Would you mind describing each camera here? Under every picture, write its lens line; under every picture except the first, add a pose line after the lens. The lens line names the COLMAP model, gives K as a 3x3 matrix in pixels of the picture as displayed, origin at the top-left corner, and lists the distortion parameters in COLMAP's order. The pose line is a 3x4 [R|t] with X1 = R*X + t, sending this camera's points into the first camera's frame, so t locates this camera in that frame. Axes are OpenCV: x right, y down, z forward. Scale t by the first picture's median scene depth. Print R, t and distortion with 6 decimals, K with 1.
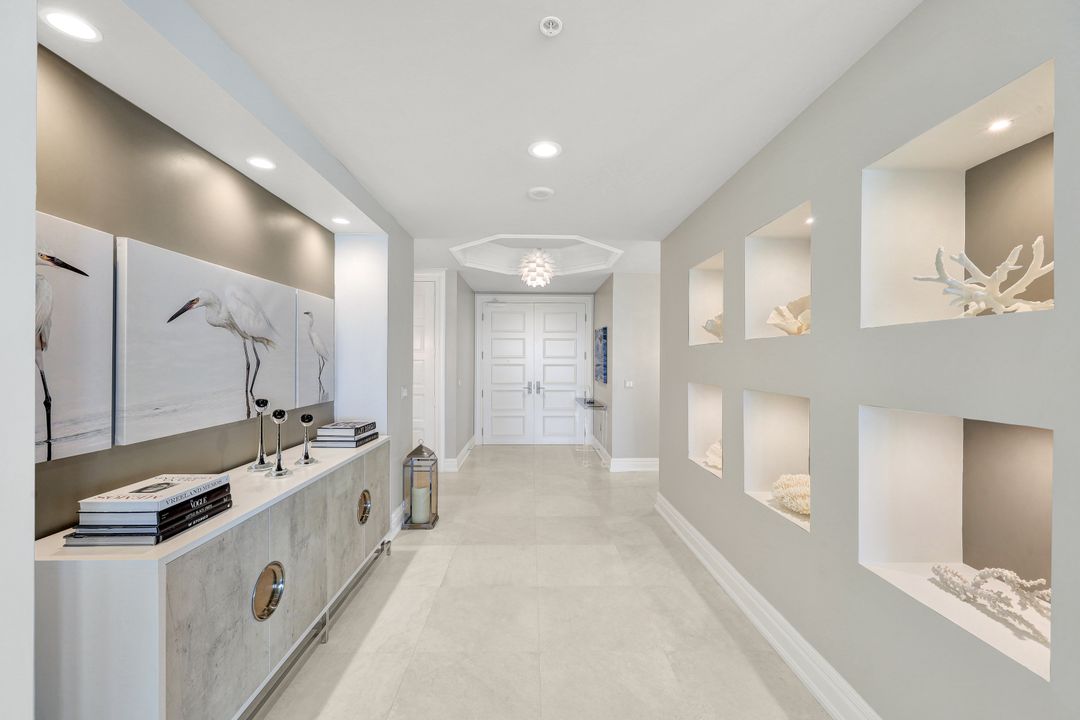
lens RADIAL K [[421.4, 0, 543.1], [0, 421.4, 360.1], [0, 0, 1]] dist [-0.003889, -0.000440]
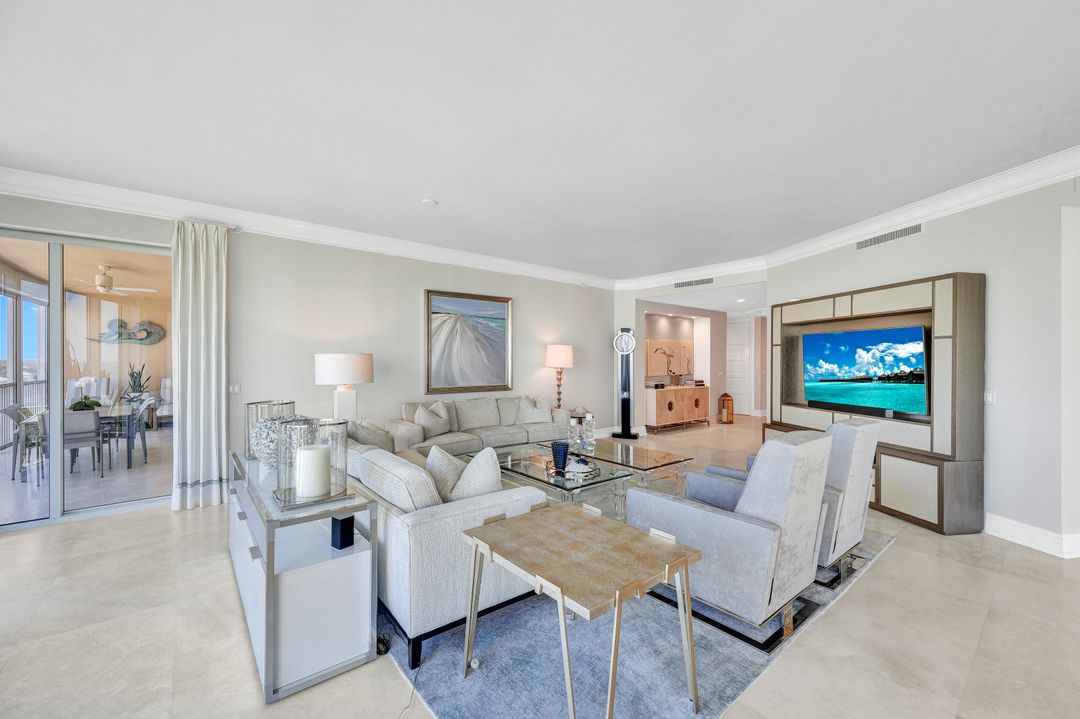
lens RADIAL K [[428.6, 0, 542.7], [0, 428.6, 354.6], [0, 0, 1]] dist [-0.002997, -0.000171]
pose [[0.606460, -0.009205, -0.795061, 1.700646], [0.000822, 0.999940, -0.010951, -0.016488], [0.795114, 0.005988, 0.606431, -2.268761]]
